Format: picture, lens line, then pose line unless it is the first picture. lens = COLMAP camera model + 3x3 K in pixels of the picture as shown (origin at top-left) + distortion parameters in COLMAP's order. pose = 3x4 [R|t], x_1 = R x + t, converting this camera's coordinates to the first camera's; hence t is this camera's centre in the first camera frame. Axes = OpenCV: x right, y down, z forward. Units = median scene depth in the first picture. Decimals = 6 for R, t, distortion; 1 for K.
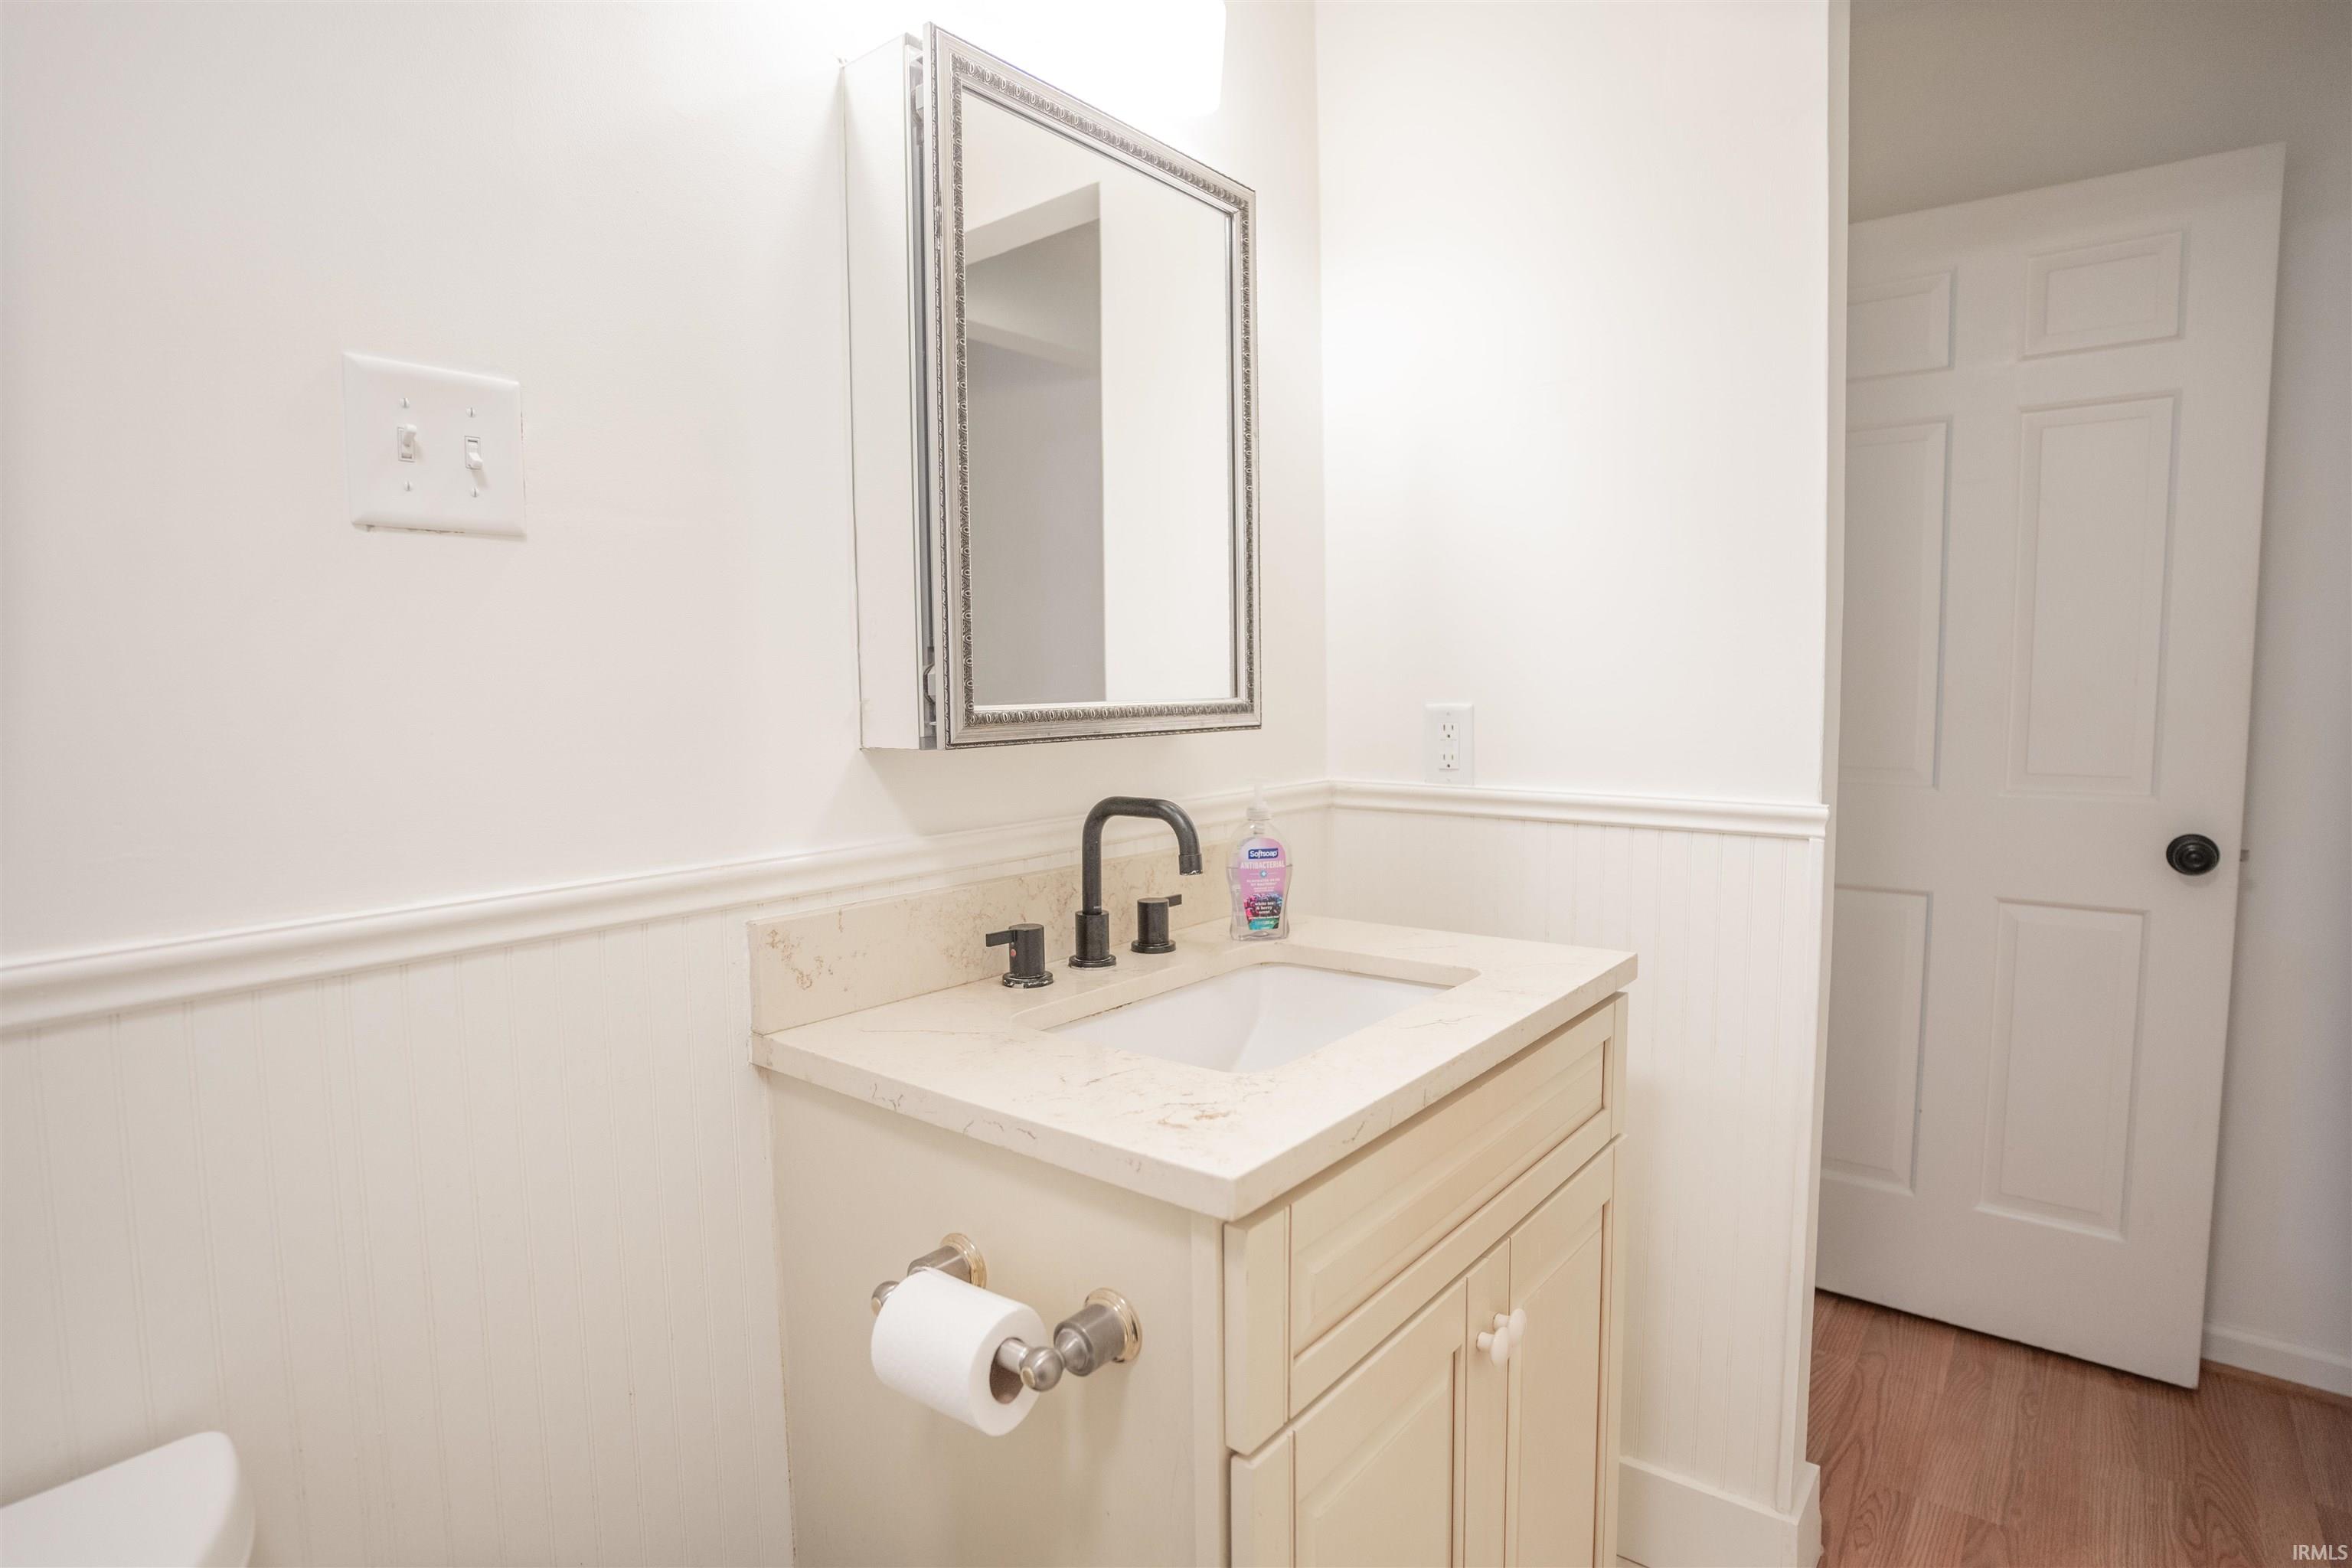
lens RADIAL K [[1186.9, 0, 1181.7], [0, 1186.9, 780.6], [0, 0, 1]] dist [-0.017132, 0.003194]
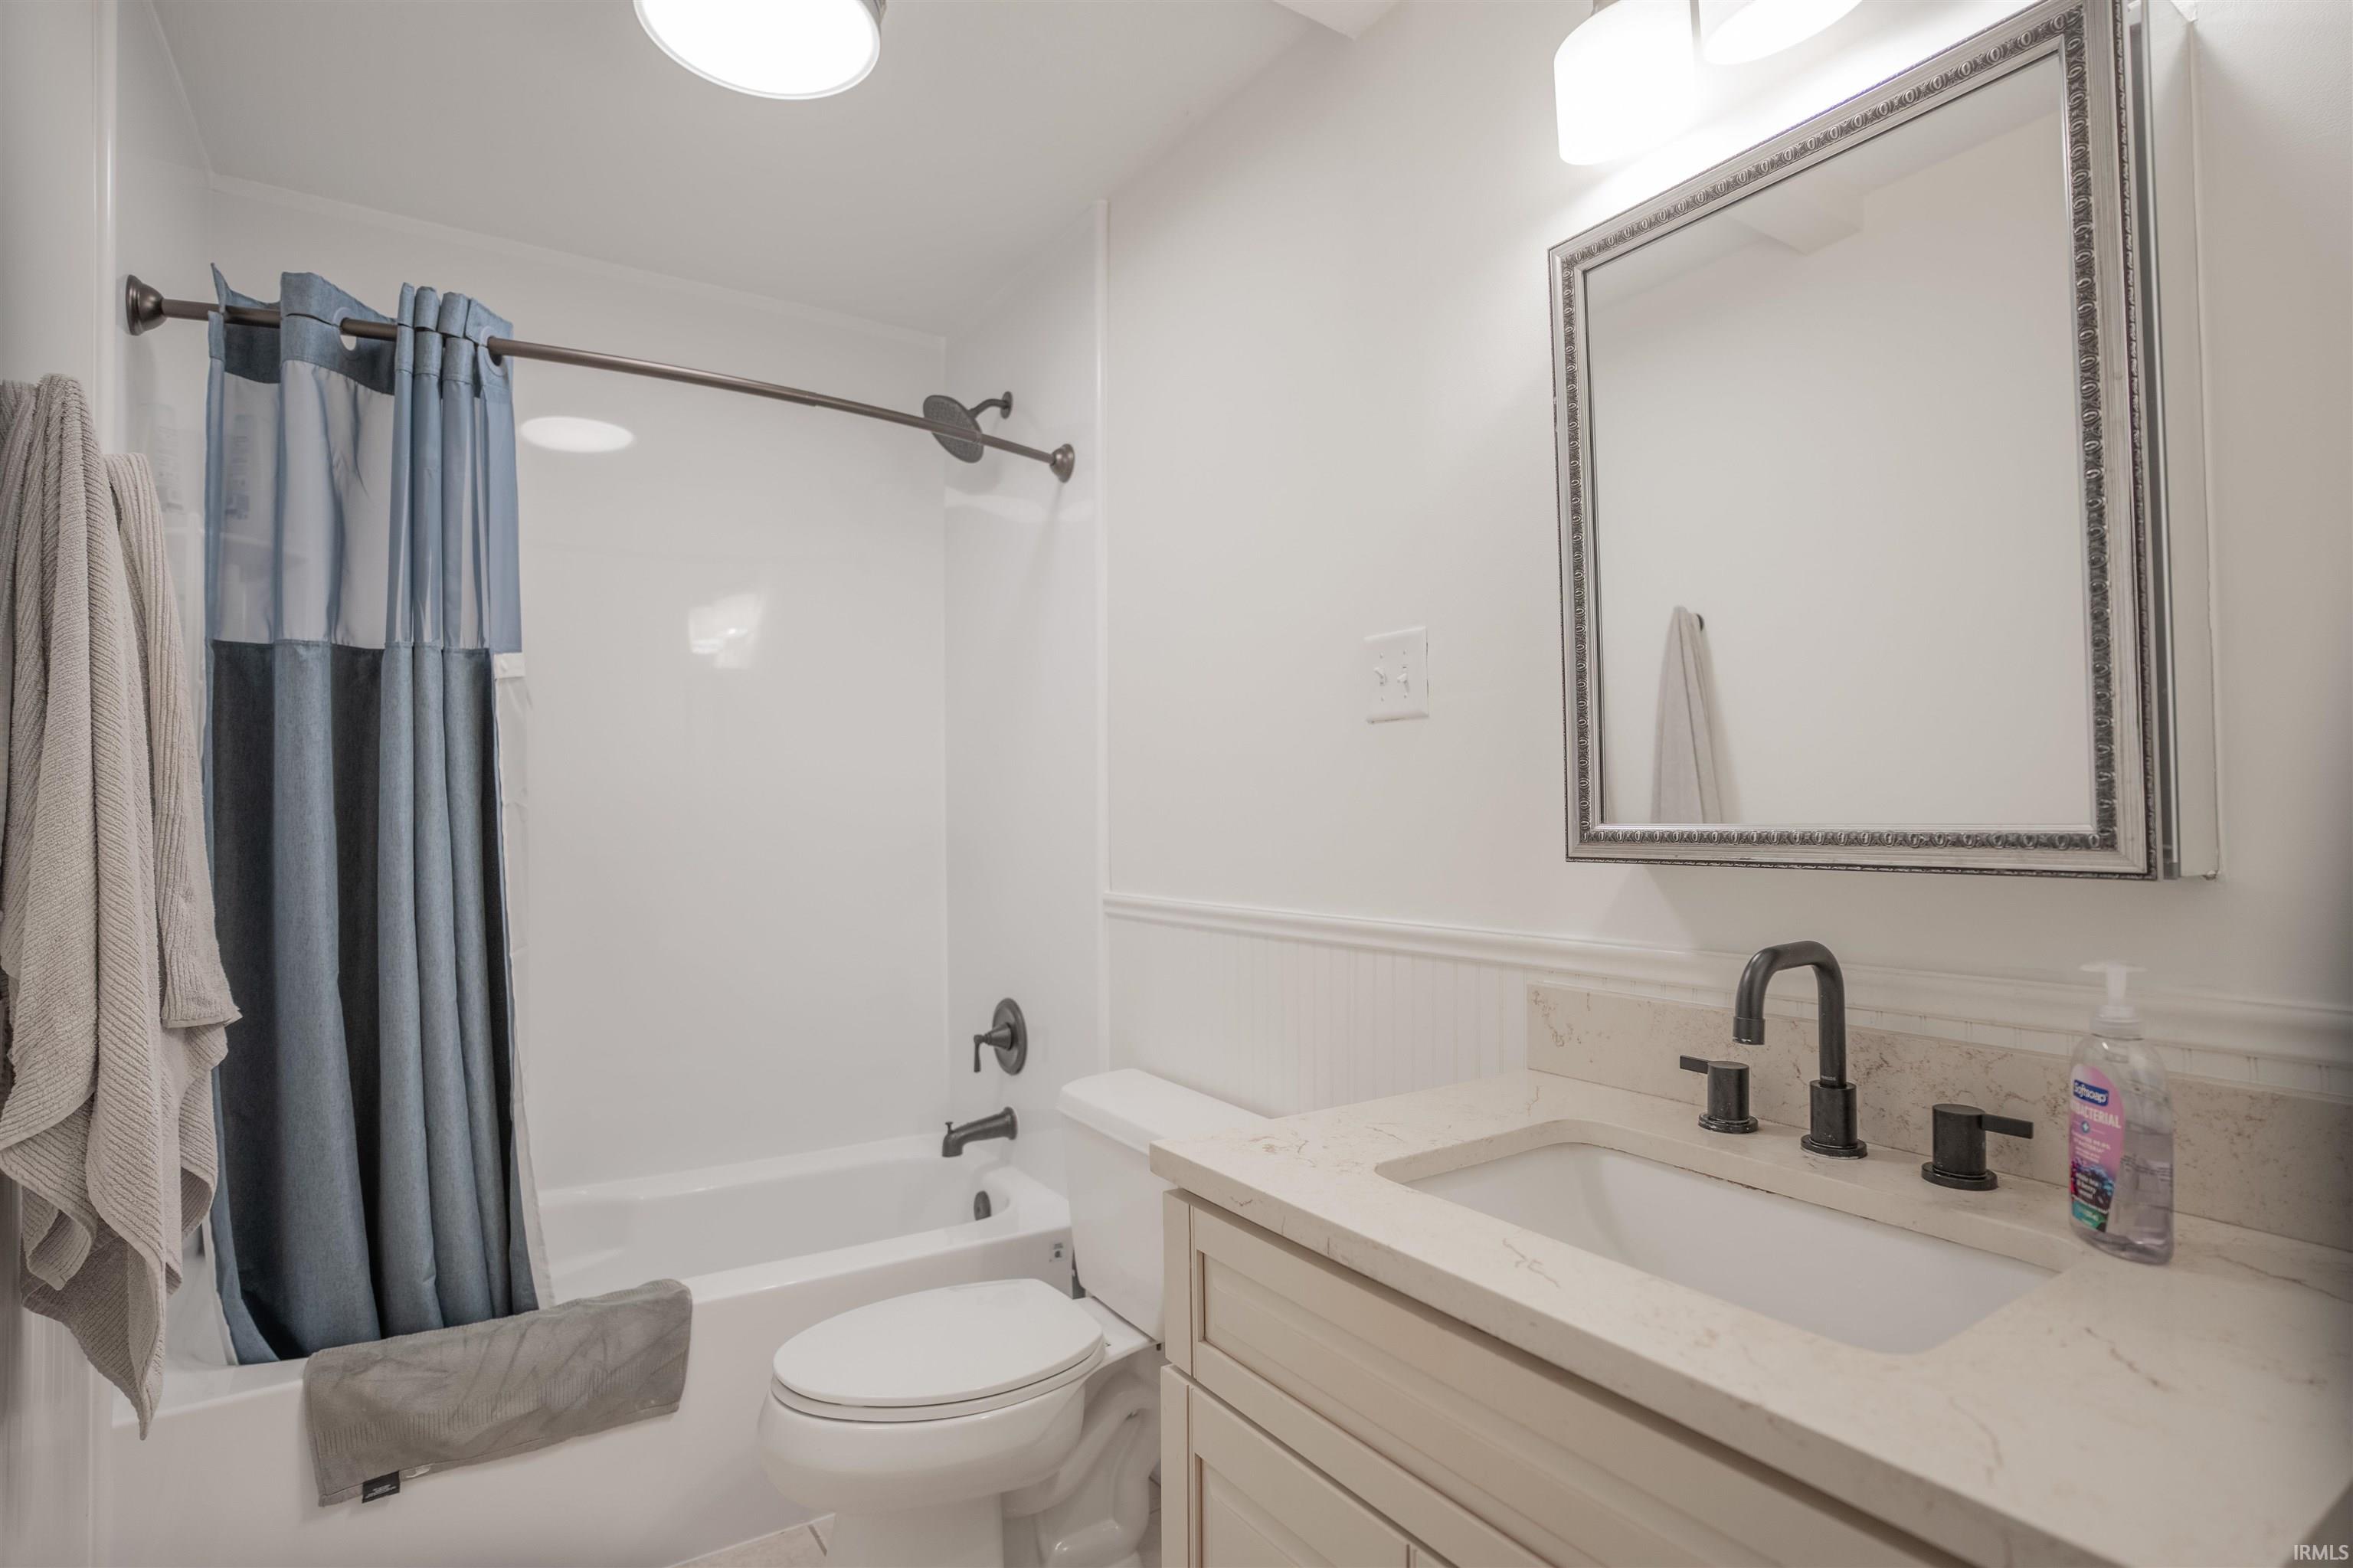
lens RADIAL K [[1187.4, 0, 1179.4], [0, 1187.4, 796.6], [0, 0, 1]] dist [-0.017132, 0.003194]
pose [[-0.292141, 0.012519, -0.956293, 0.908569], [-0.052010, 0.998227, 0.028956, -0.093337], [0.954960, 0.058196, -0.290971, 0.892387]]
